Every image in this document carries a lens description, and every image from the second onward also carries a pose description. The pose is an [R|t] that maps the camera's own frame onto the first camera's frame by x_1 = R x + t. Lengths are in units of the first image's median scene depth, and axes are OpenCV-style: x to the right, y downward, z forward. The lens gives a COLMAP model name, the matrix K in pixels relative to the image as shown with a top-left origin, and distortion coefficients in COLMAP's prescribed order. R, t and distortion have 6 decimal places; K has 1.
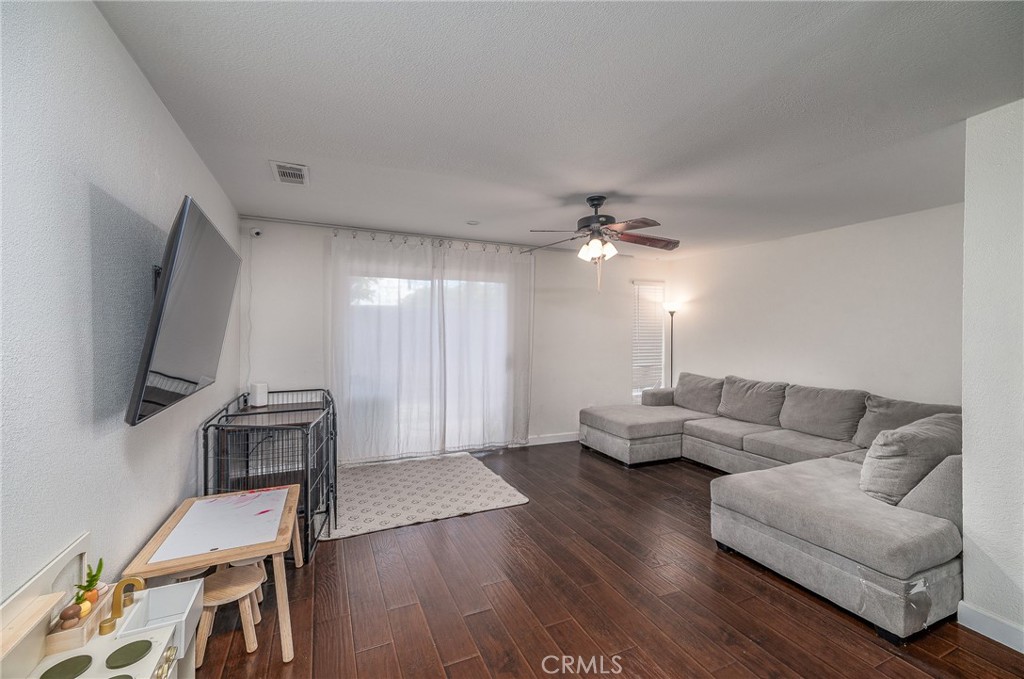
lens RADIAL K [[415.3, 0, 507.0], [0, 415.3, 334.7], [0, 0, 1]] dist [0.001673, 0.000189]
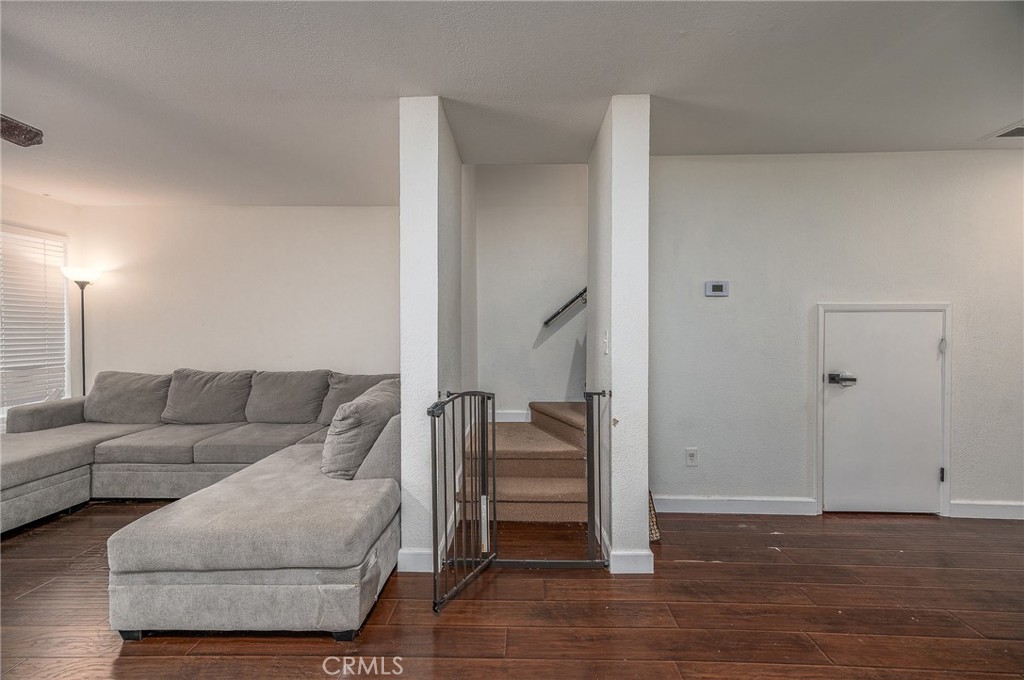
lens RADIAL K [[402.9, 0, 520.3], [0, 402.9, 334.8], [0, 0, 1]] dist [0.016406, -0.000156]
pose [[0.411370, -0.013078, 0.911375, 0.154176], [0.003026, 0.999911, 0.012982, 0.039658], [-0.911463, -0.002583, 0.411373, 0.164586]]
